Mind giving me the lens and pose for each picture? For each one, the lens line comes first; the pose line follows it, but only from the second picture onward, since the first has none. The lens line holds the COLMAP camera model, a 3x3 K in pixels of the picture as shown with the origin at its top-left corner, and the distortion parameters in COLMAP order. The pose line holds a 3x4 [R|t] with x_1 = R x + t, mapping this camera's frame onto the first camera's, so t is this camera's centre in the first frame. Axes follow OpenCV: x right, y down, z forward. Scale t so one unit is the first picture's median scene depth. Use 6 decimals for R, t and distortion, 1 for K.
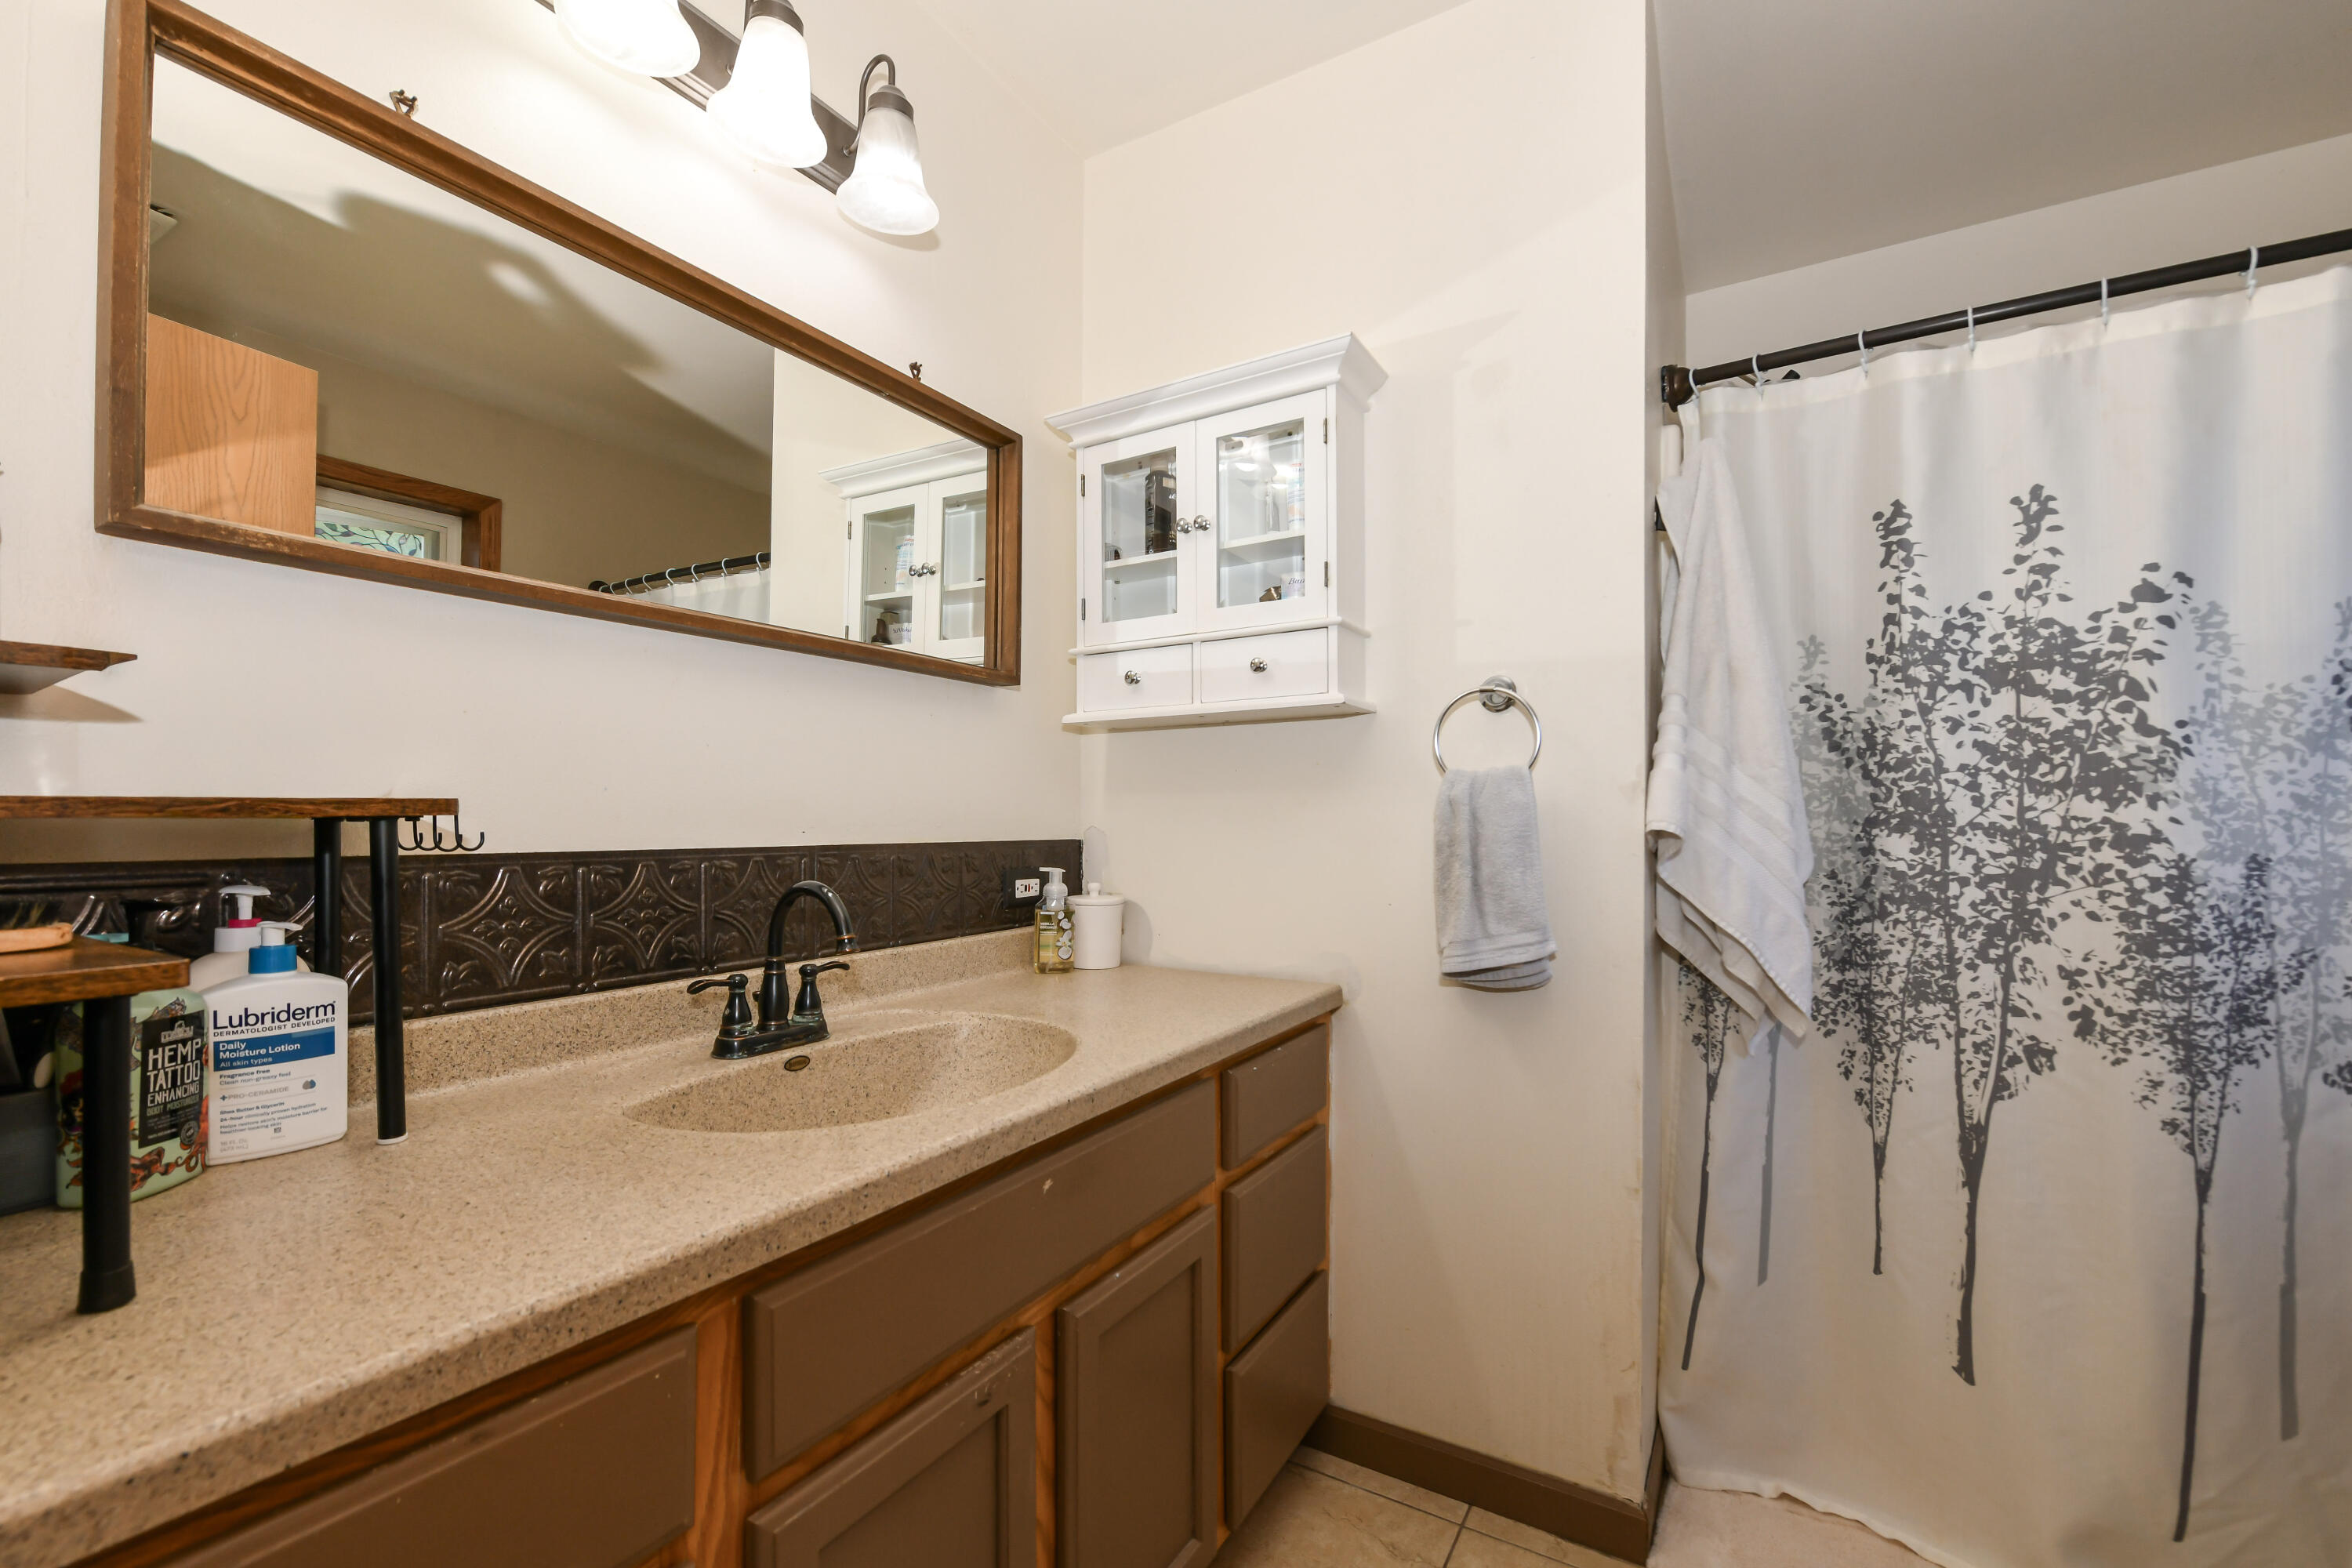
lens RADIAL K [[1001.6, 0, 1163.0], [0, 1001.6, 789.4], [0, 0, 1]] dist [0.000220, 0.000036]
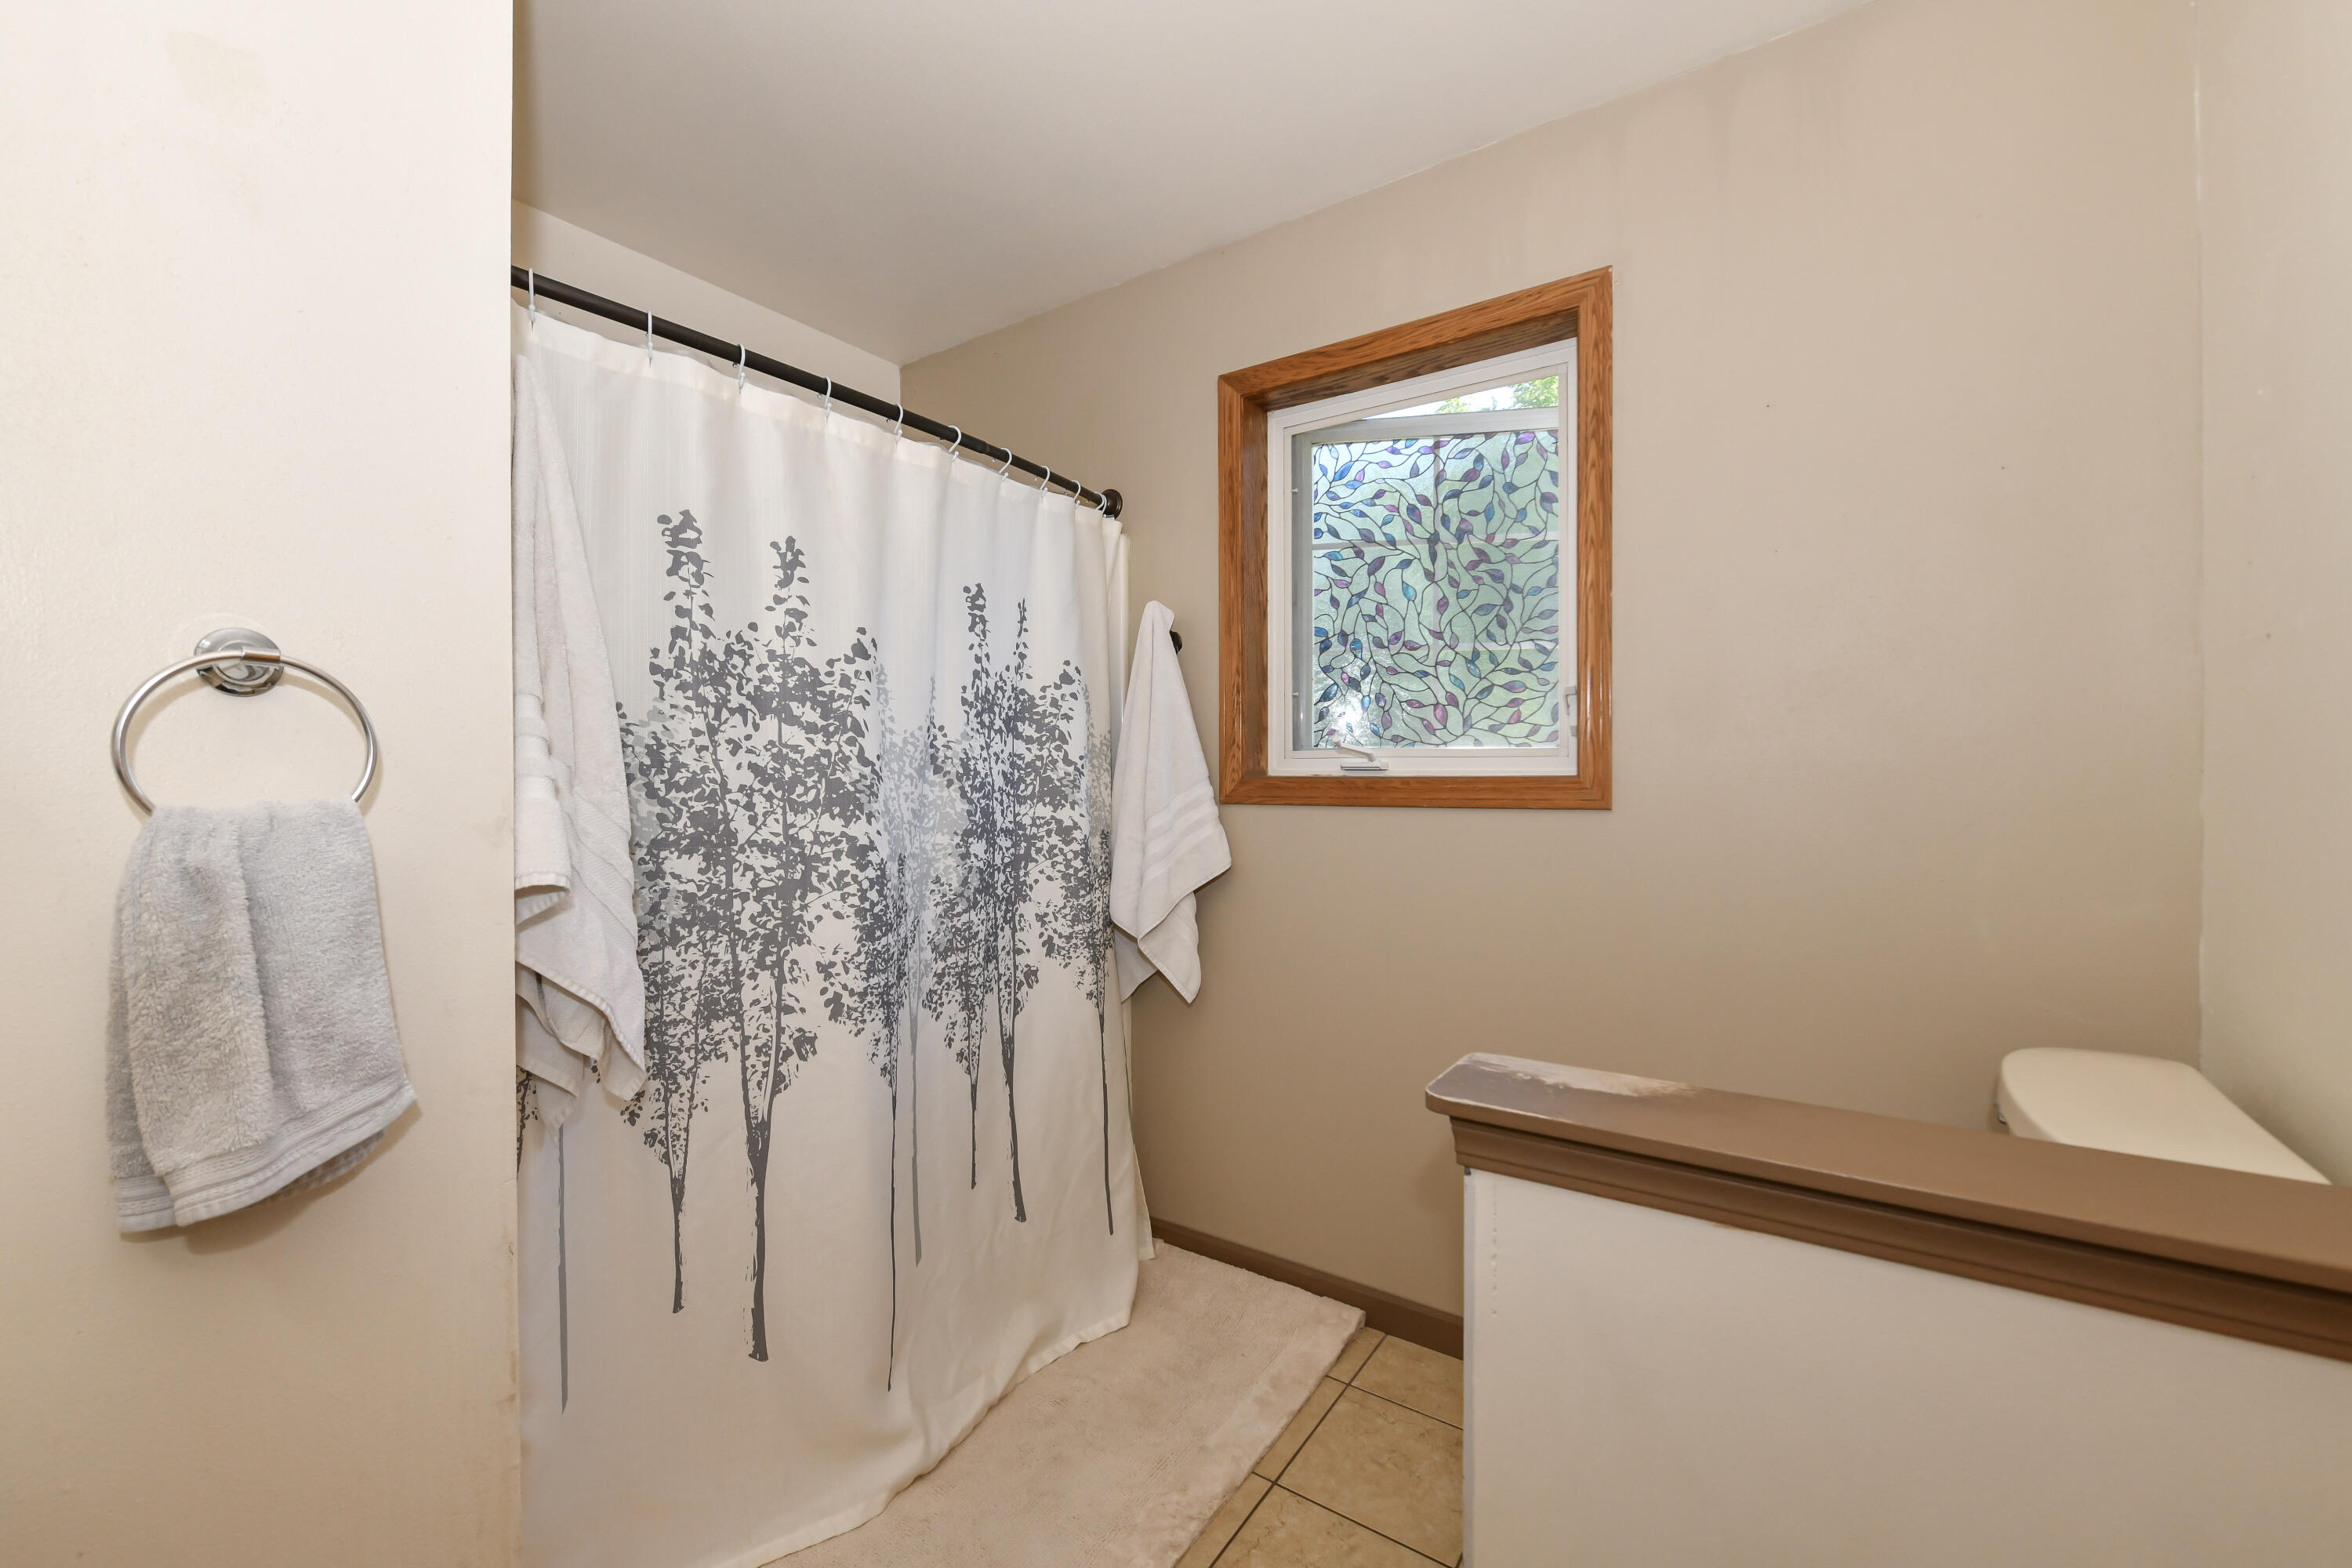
lens RADIAL K [[926.0, 0, 1169.1], [0, 926.0, 787.6], [0, 0, 1]] dist [-0.017699, 0.000207]
pose [[0.079367, -0.016236, 0.996713, -0.127476], [-0.027134, 0.999462, 0.018441, -0.052675], [-0.996476, -0.028509, 0.078884, 0.481571]]
